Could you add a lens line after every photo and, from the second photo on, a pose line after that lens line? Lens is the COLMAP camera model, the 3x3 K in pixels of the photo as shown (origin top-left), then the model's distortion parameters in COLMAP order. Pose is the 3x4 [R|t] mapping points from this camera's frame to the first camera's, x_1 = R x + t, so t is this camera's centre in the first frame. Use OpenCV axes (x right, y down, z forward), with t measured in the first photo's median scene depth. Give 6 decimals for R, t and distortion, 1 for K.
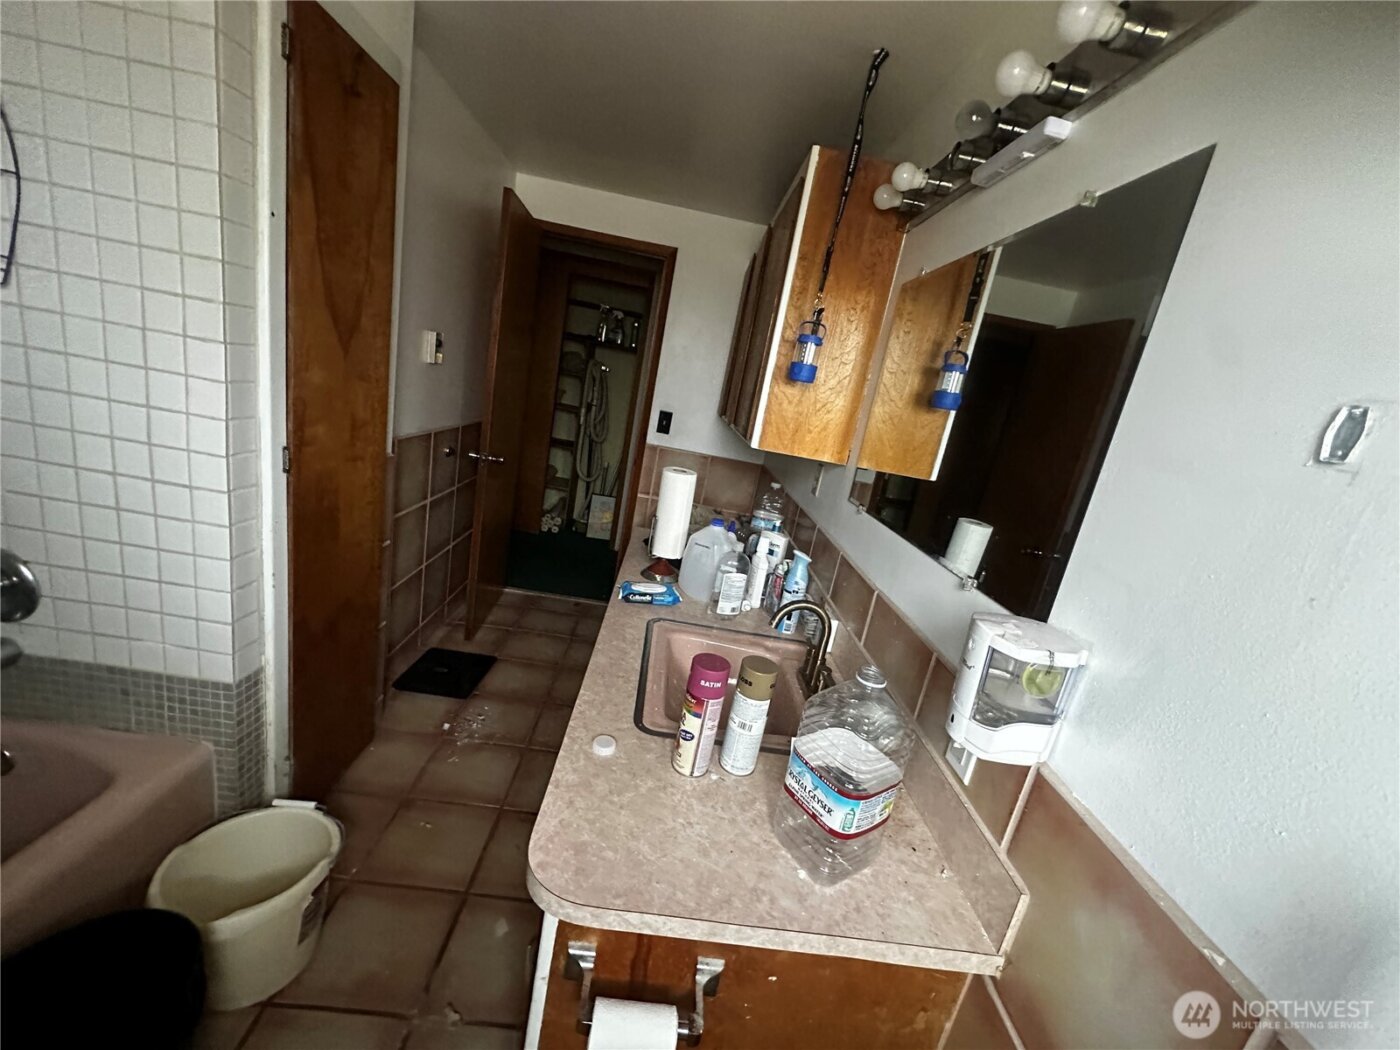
lens RADIAL K [[556.2, 0, 699.3], [0, 556.2, 524.7], [0, 0, 1]] dist [-0.003689, -0.000272]
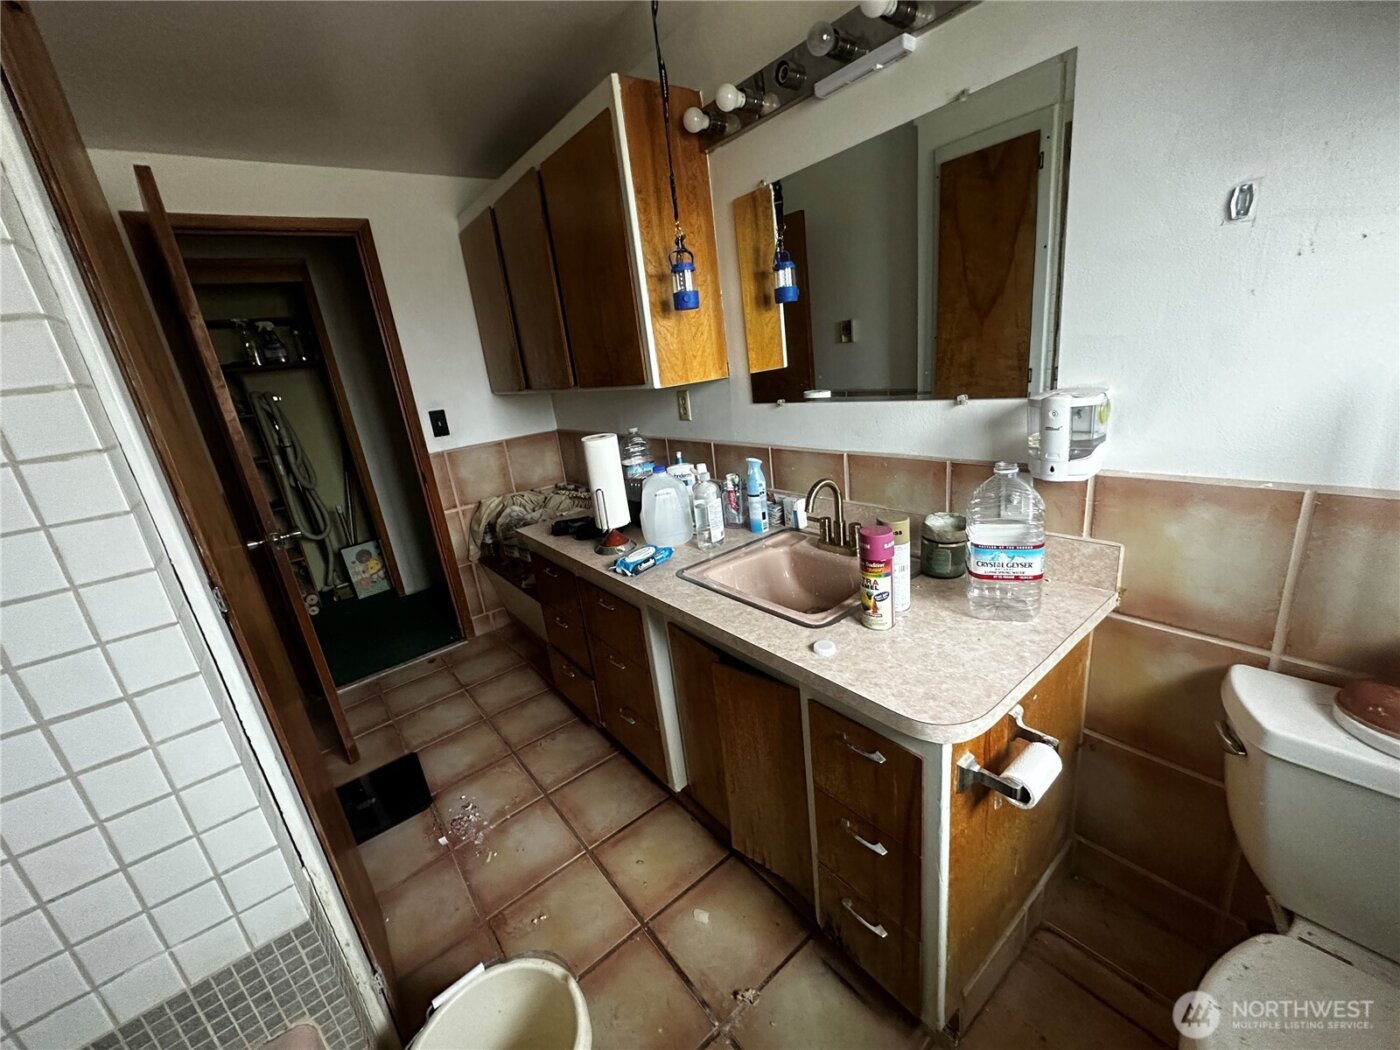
lens RADIAL K [[556.2, 0, 698.9], [0, 556.2, 525.8], [0, 0, 1]] dist [-0.003689, -0.000272]
pose [[0.763630, -0.435772, 0.476416, -0.483183], [0.399129, 0.898610, 0.182197, -0.073201], [-0.507509, 0.051020, 0.860135, 0.106858]]
